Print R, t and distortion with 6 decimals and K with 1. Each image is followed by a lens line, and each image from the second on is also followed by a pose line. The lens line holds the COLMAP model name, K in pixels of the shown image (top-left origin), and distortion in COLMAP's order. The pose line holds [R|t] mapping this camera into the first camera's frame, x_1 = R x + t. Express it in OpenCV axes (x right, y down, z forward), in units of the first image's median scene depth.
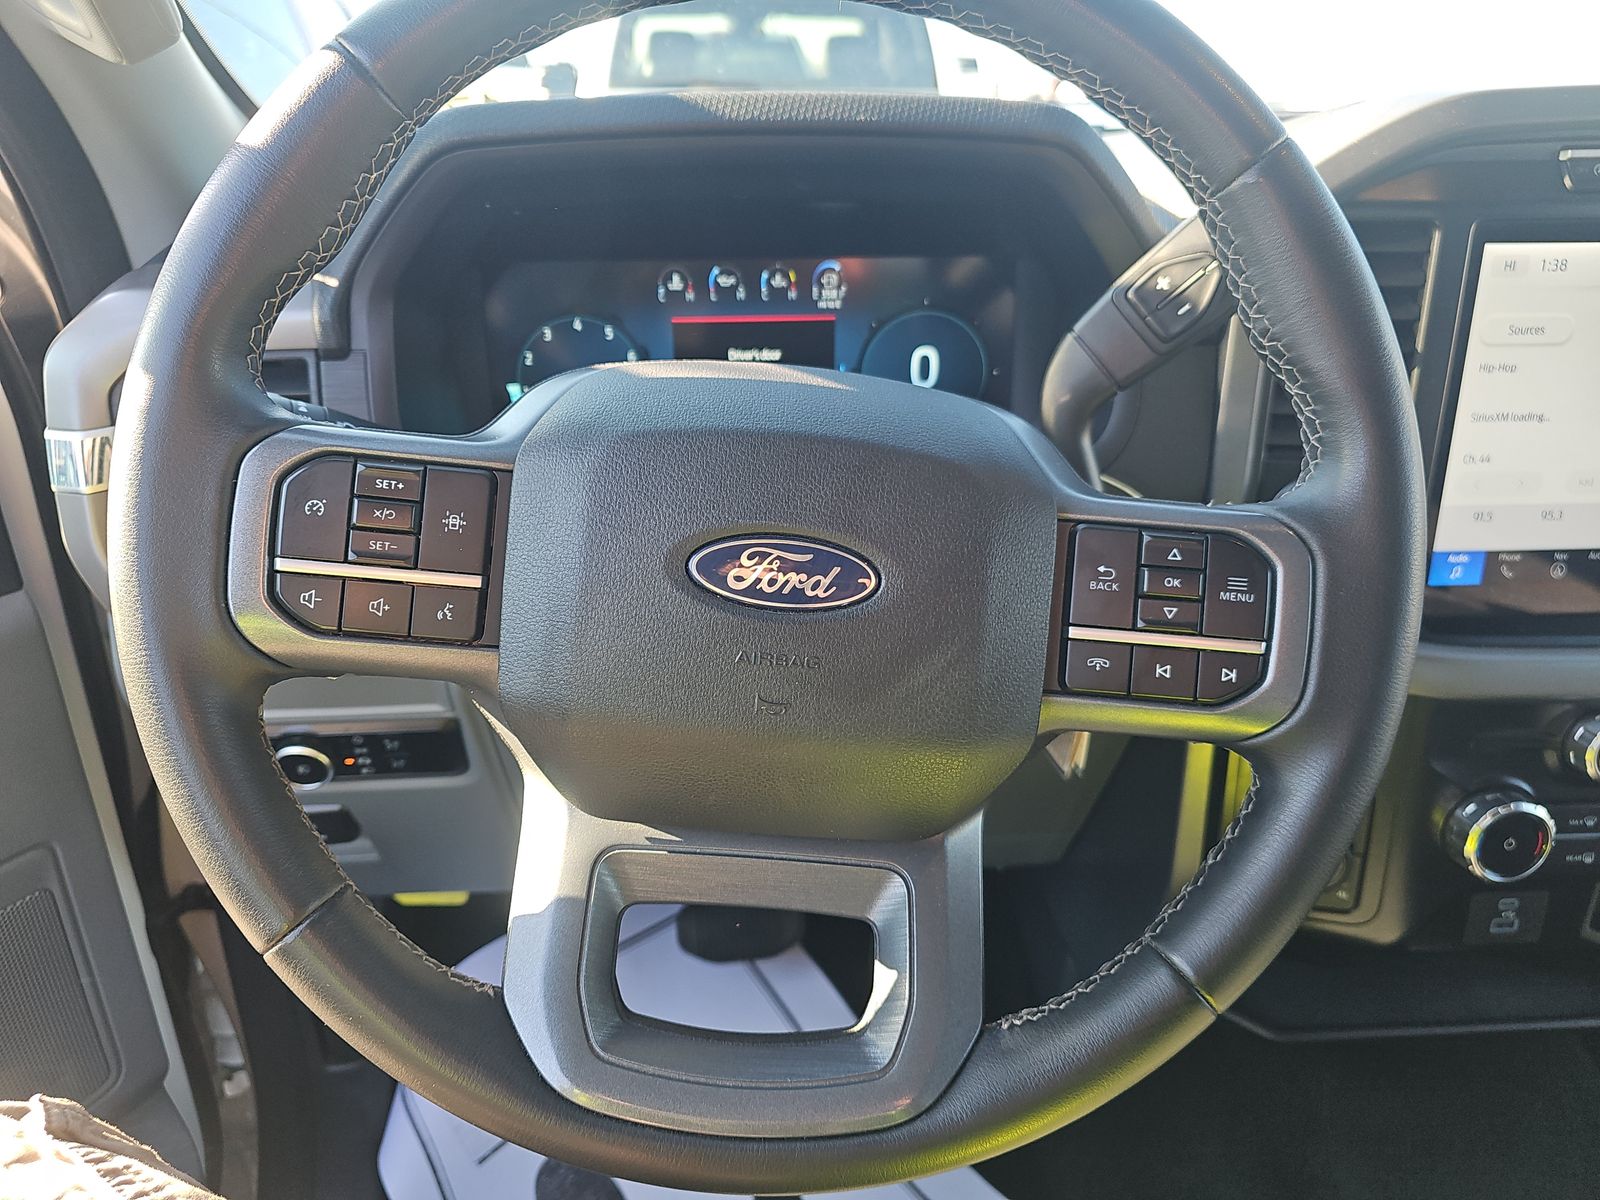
lens RADIAL K [[1075.7, 0, 800.0], [0, 1075.7, 600.0], [0, 0, 1]] dist [0.002441, -0.021923]
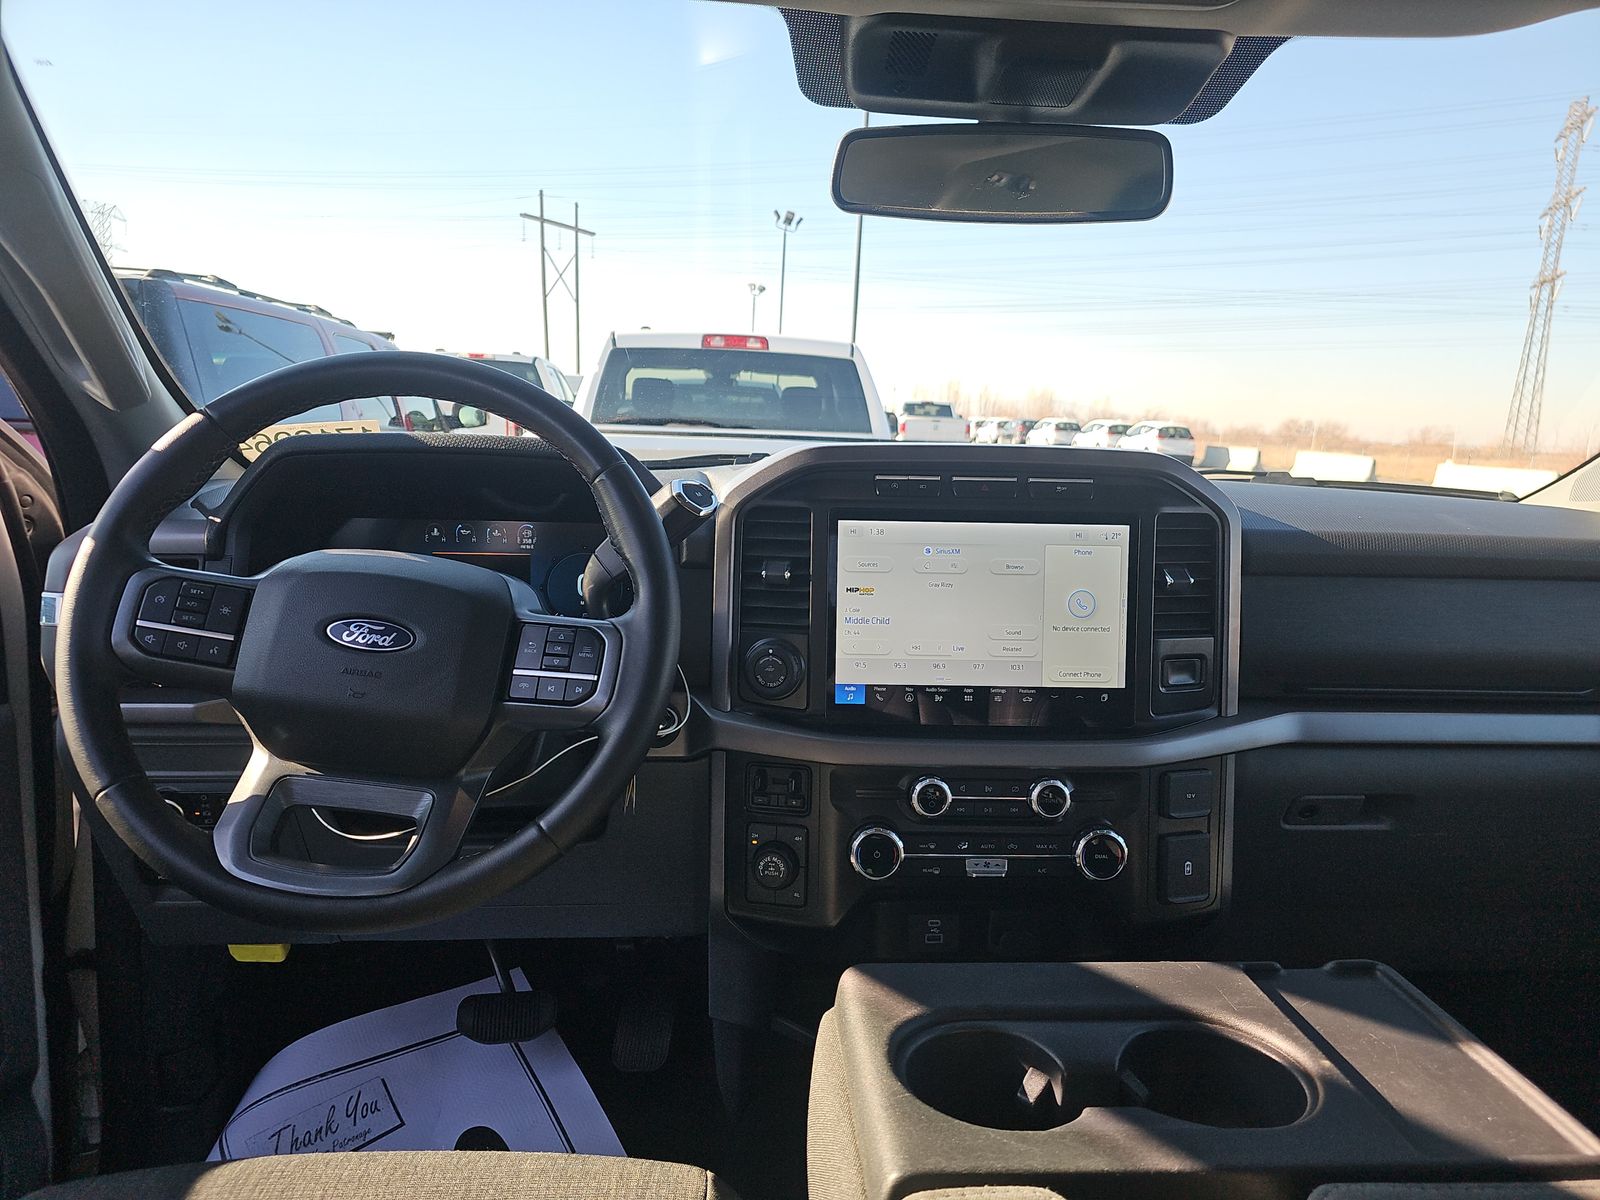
lens RADIAL K [[1033.9, 0, 816.4], [0, 1033.9, 599.5], [0, 0, 1]] dist [0.044269, -0.023019]
pose [[0.999416, 0.026605, 0.021455, 0.823915], [-0.019810, 0.962465, -0.270681, 0.450557], [-0.027851, 0.270097, 0.962430, -1.084810]]
